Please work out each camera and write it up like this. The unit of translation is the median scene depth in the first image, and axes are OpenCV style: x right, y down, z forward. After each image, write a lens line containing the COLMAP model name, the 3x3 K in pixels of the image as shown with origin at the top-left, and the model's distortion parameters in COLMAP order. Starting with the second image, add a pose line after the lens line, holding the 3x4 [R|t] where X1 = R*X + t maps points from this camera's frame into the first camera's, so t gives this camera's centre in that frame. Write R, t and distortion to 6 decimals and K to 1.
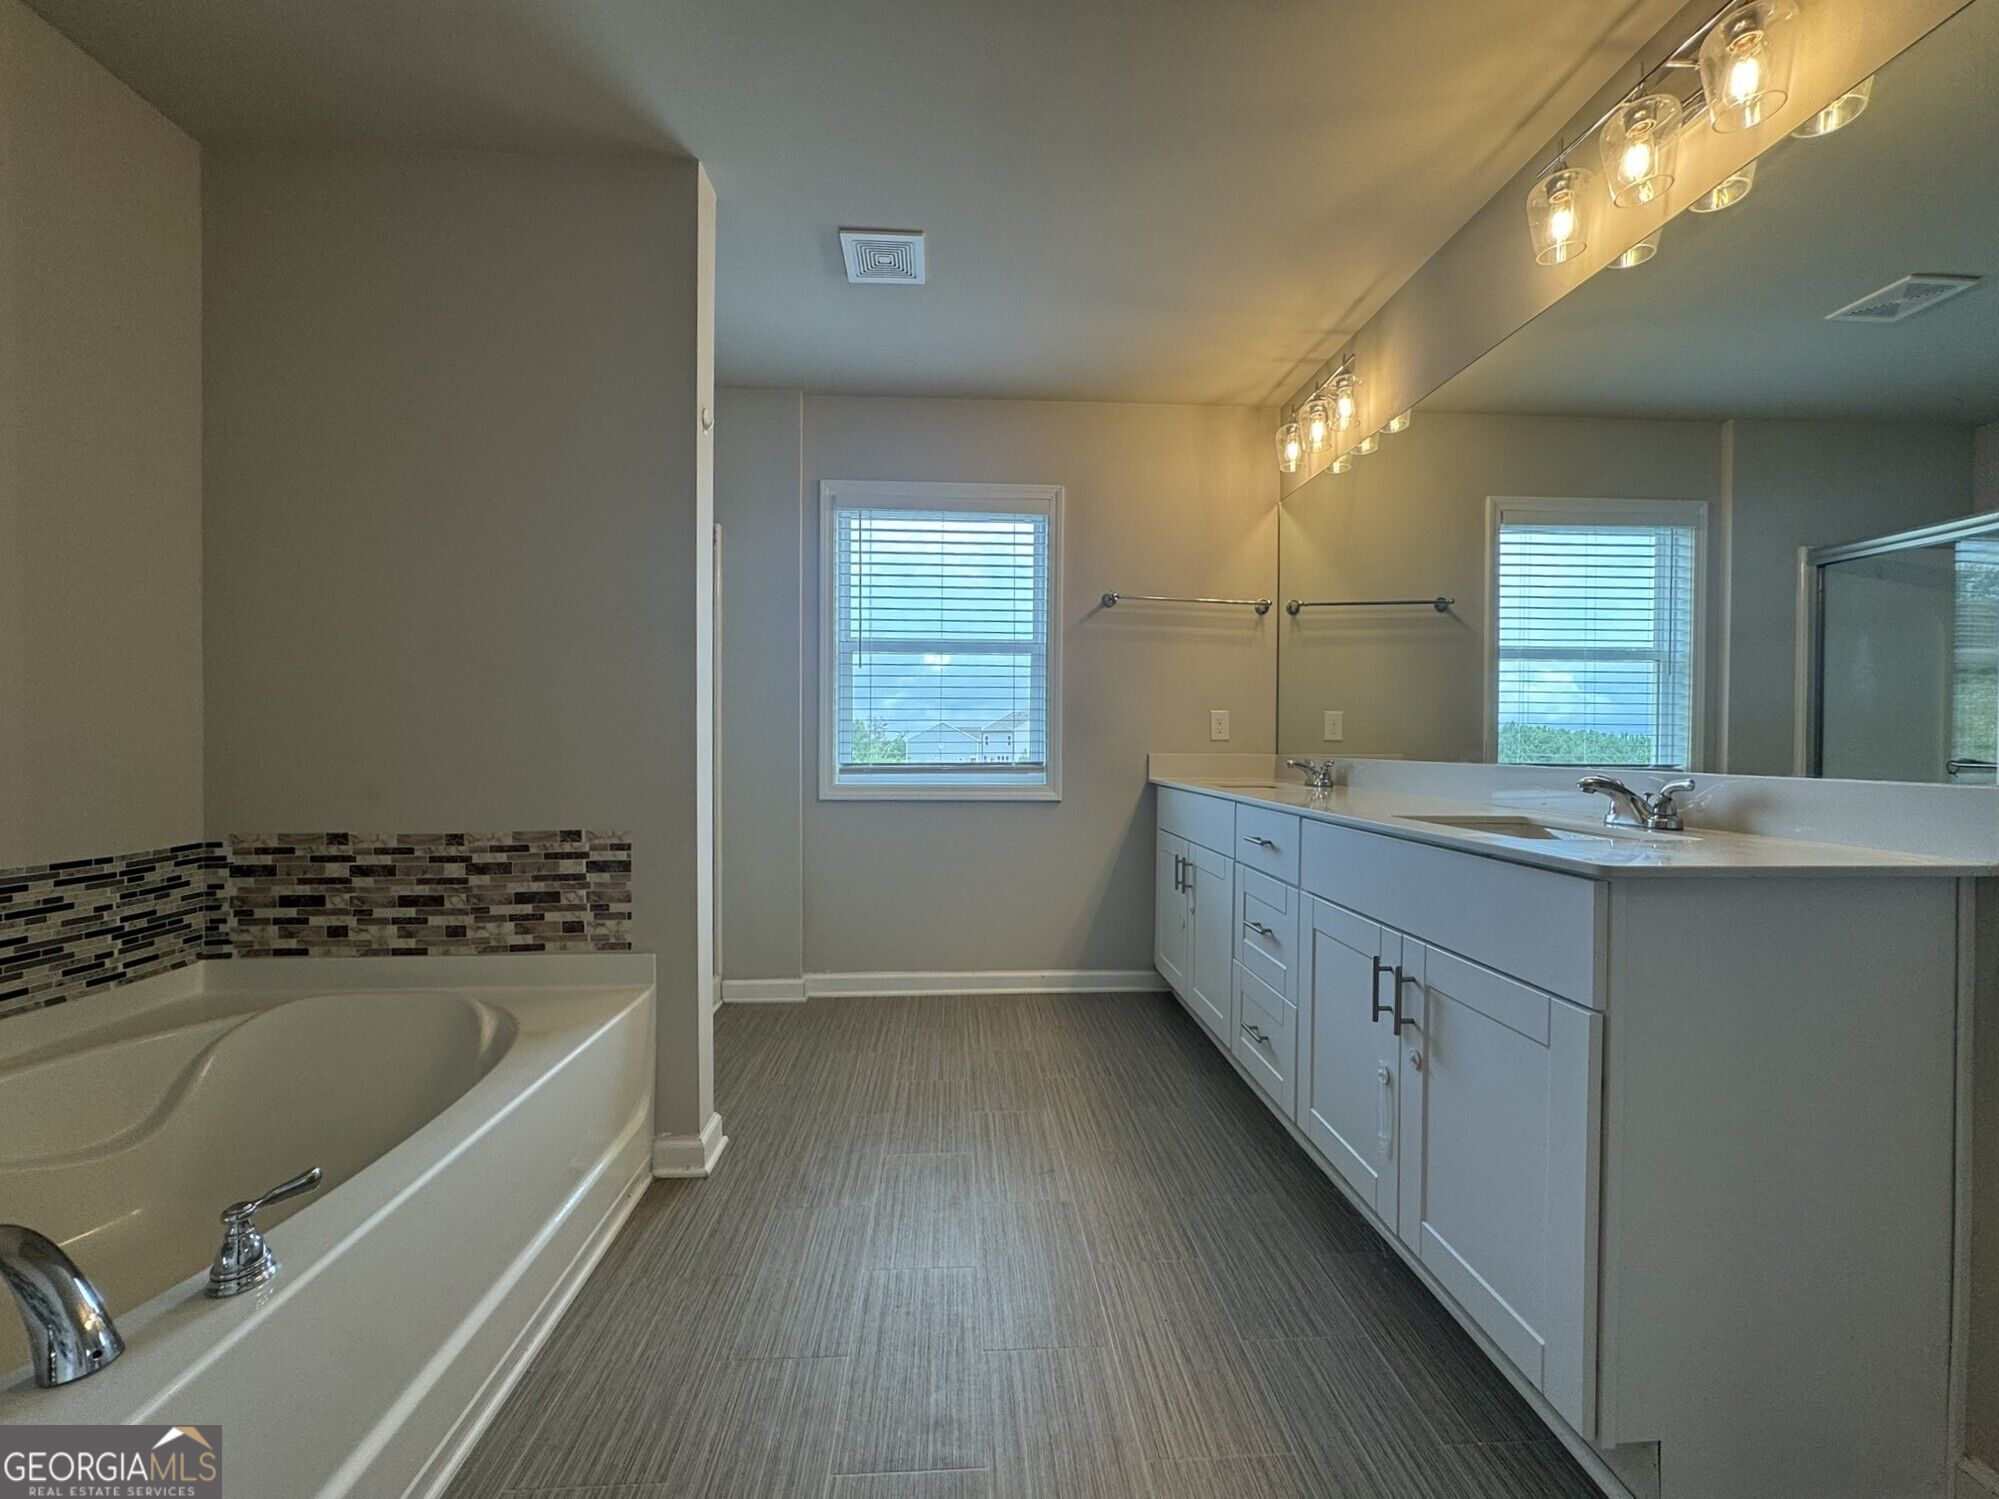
lens RADIAL K [[808.3, 0, 999.5], [0, 808.3, 749.5], [0, 0, 1]] dist [0.000714, 0.000109]
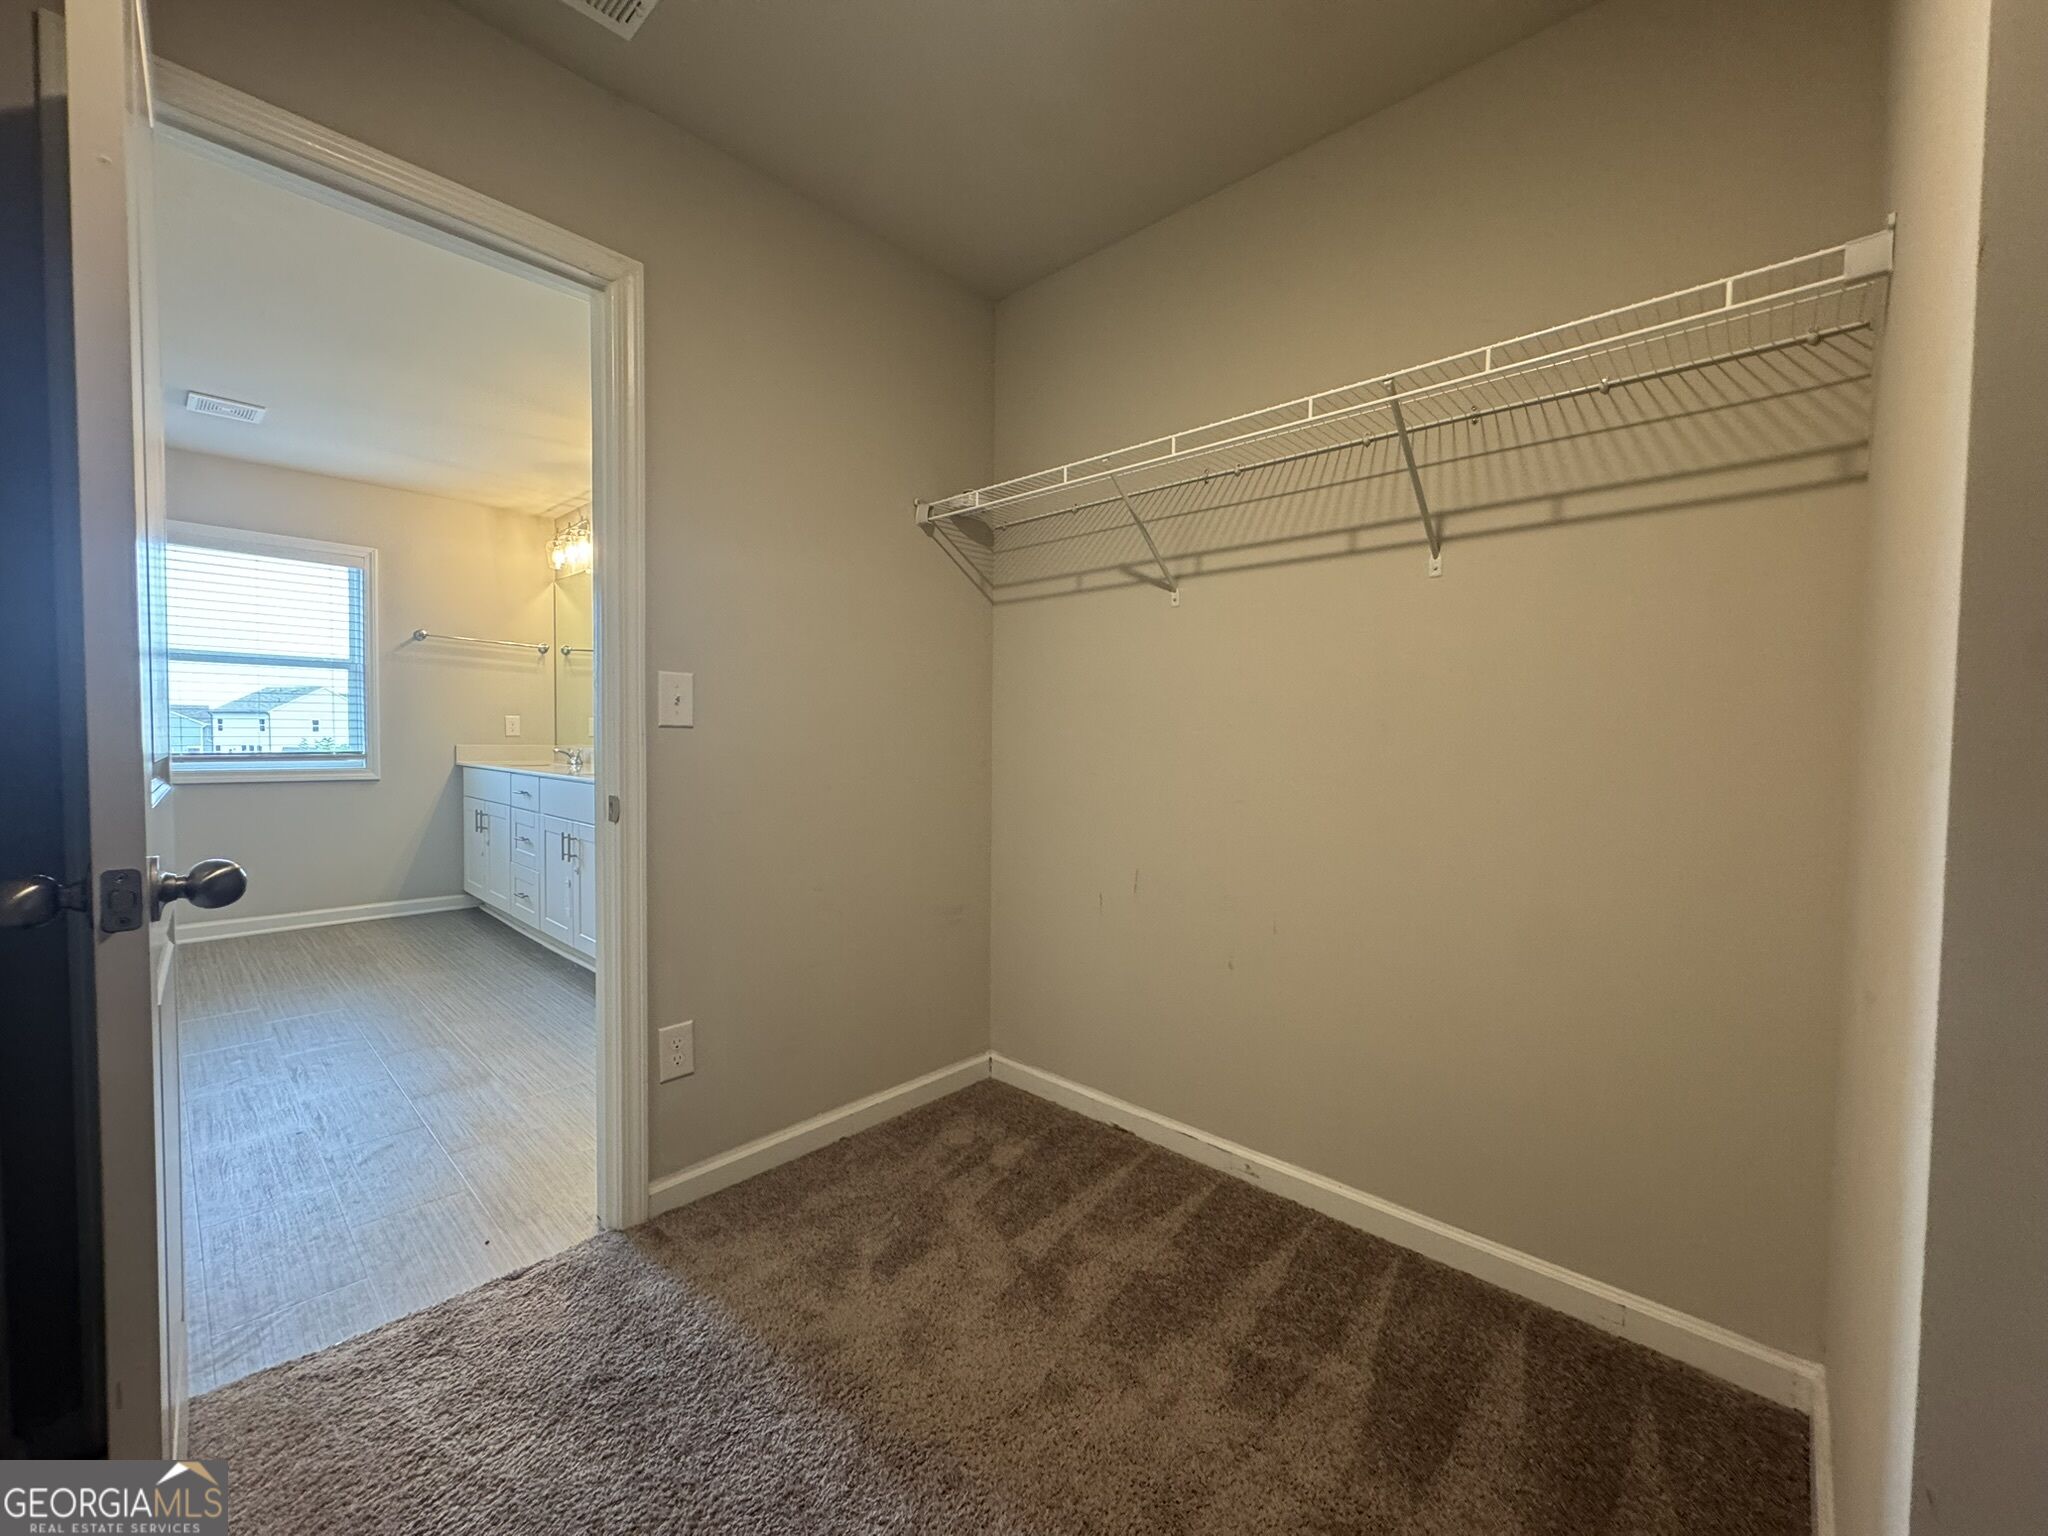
lens RADIAL K [[817.6, 0, 1024.0], [0, 817.6, 768.0], [0, 0, 1]] dist [-0.000893, -0.000103]
pose [[0.719318, -0.022243, 0.694325, -0.111813], [-0.003311, 0.999366, 0.035444, -0.010355], [-0.694673, -0.027794, 0.718788, -0.849419]]
